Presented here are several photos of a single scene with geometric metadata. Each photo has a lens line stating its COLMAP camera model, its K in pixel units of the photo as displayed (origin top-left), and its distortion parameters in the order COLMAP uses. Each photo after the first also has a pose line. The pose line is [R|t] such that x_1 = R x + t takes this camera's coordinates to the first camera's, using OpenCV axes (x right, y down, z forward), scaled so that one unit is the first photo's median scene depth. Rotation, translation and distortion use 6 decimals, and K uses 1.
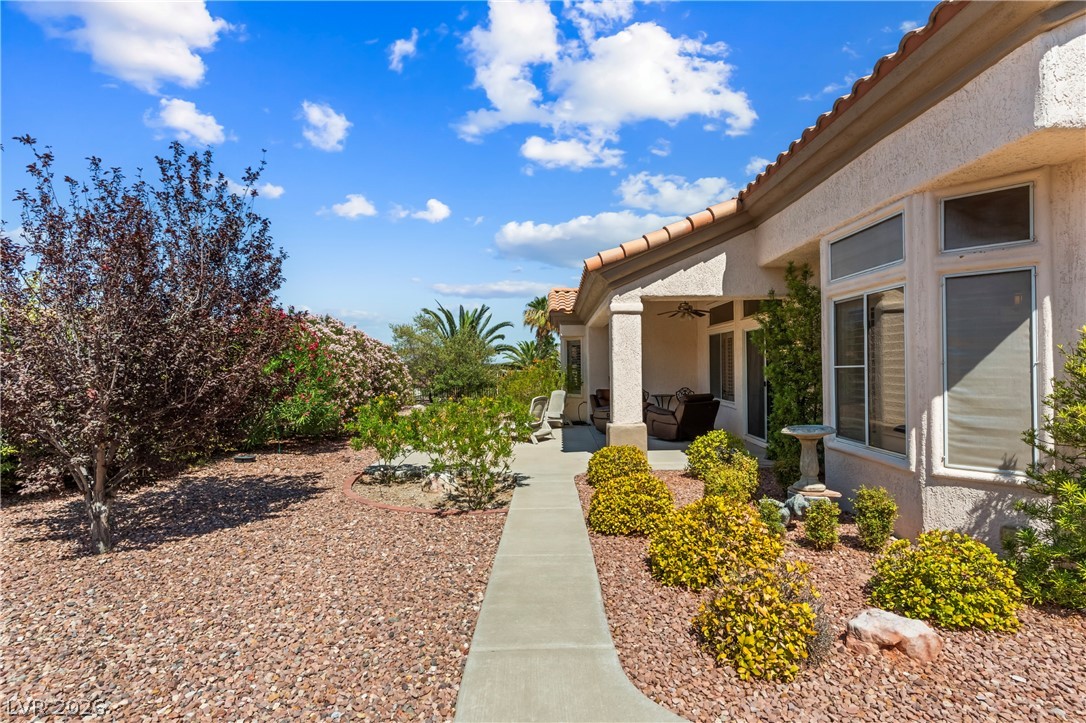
lens RADIAL K [[522.3, 0, 543.0], [0, 522.3, 361.5], [0, 0, 1]] dist [-0.001734, 0.000303]
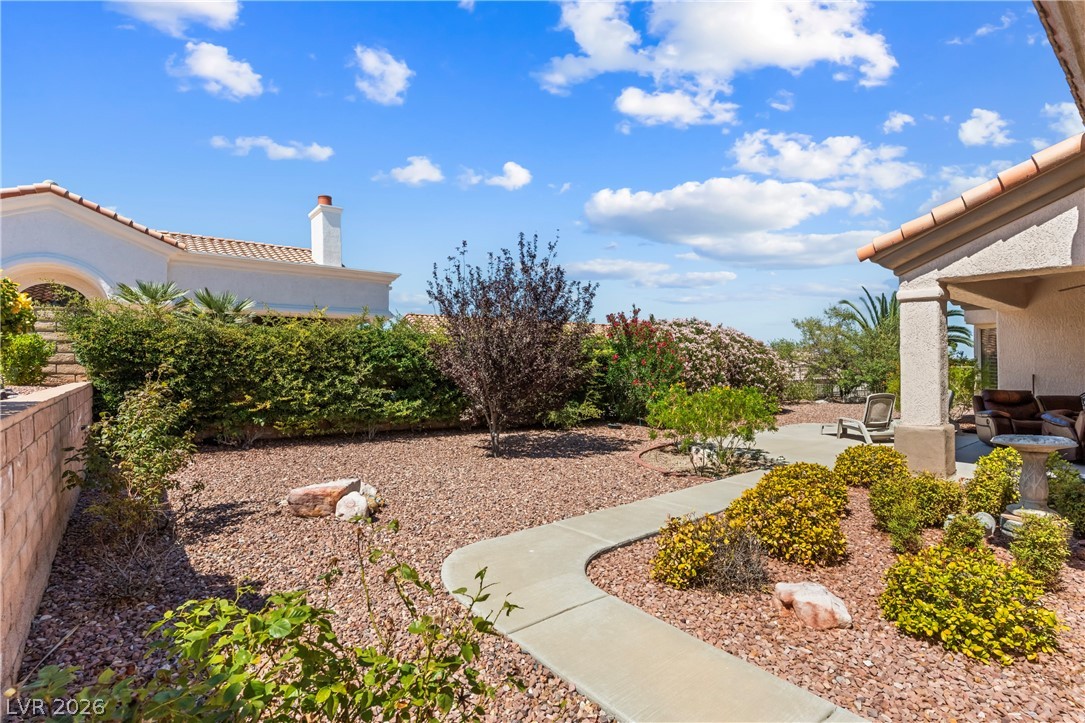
lens RADIAL K [[521.8, 0, 542.5], [0, 521.8, 361.5], [0, 0, 1]] dist [-0.001734, 0.000303]
pose [[0.638257, 0.001056, -0.769823, 0.461951], [0.006352, 0.999958, 0.006638, 0.000866], [0.769797, -0.009127, 0.638223, -0.054575]]
